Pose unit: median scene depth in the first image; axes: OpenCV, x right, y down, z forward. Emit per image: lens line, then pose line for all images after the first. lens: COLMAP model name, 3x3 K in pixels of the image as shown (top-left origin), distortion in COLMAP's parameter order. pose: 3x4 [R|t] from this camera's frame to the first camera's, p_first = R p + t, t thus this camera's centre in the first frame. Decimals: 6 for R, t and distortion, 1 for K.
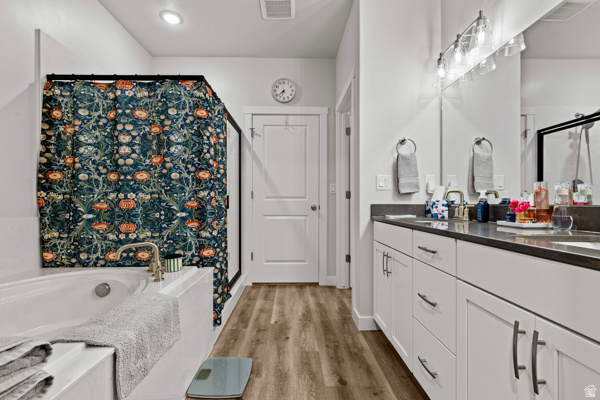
lens RADIAL K [[281.9, 0, 293.9], [0, 281.9, 201.1], [0, 0, 1]] dist [0.004258, 0.000222]
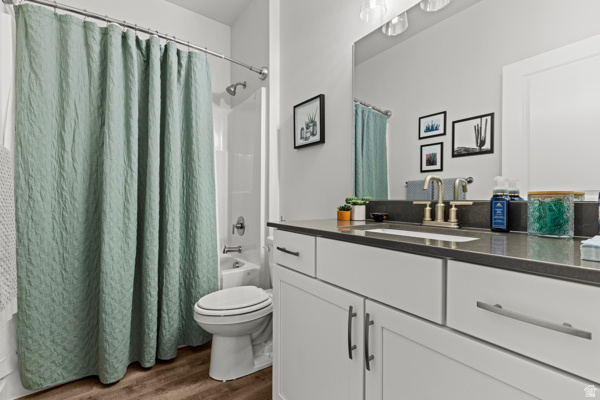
lens RADIAL K [[270.8, 0, 297.9], [0, 270.8, 200.7], [0, 0, 1]] dist [0.003484, 0.000062]
pose [[0.805840, -0.000873, 0.592132, 0.001923], [-0.009674, 0.999846, 0.014640, 0.003811], [-0.592054, -0.017526, 0.805708, 0.296051]]
